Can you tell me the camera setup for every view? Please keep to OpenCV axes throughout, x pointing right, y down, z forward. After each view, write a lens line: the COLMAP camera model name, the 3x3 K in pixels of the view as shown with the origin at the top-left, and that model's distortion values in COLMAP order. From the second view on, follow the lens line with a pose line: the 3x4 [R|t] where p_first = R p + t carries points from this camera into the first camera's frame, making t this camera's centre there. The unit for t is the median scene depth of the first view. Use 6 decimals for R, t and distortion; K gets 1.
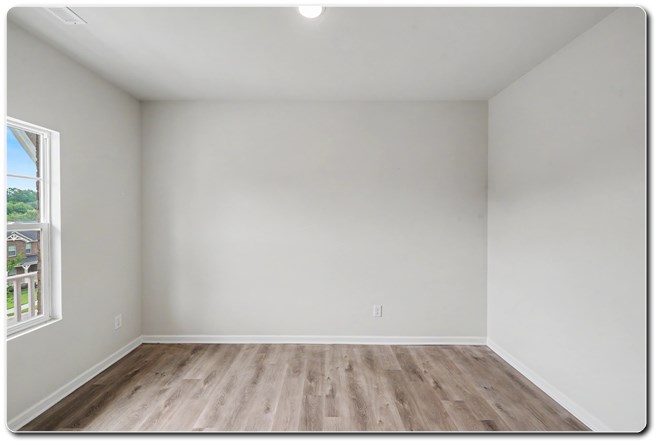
lens RADIAL K [[263.5, 0, 323.9], [0, 263.5, 218.4], [0, 0, 1]] dist [-0.000724, -0.000272]
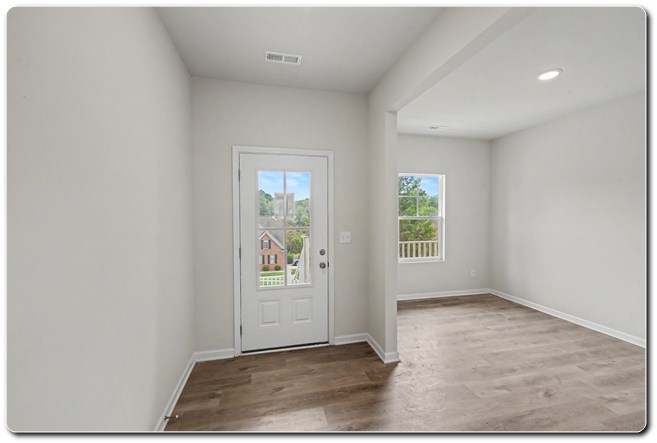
lens RADIAL K [[263.5, 0, 323.9], [0, 263.5, 218.4], [0, 0, 1]] dist [-0.000724, -0.000272]
pose [[0.225221, 0.018109, -0.974139, 0.808518], [-0.001473, 0.999832, 0.018246, -0.003318], [0.974307, -0.002675, 0.225210, -0.418921]]
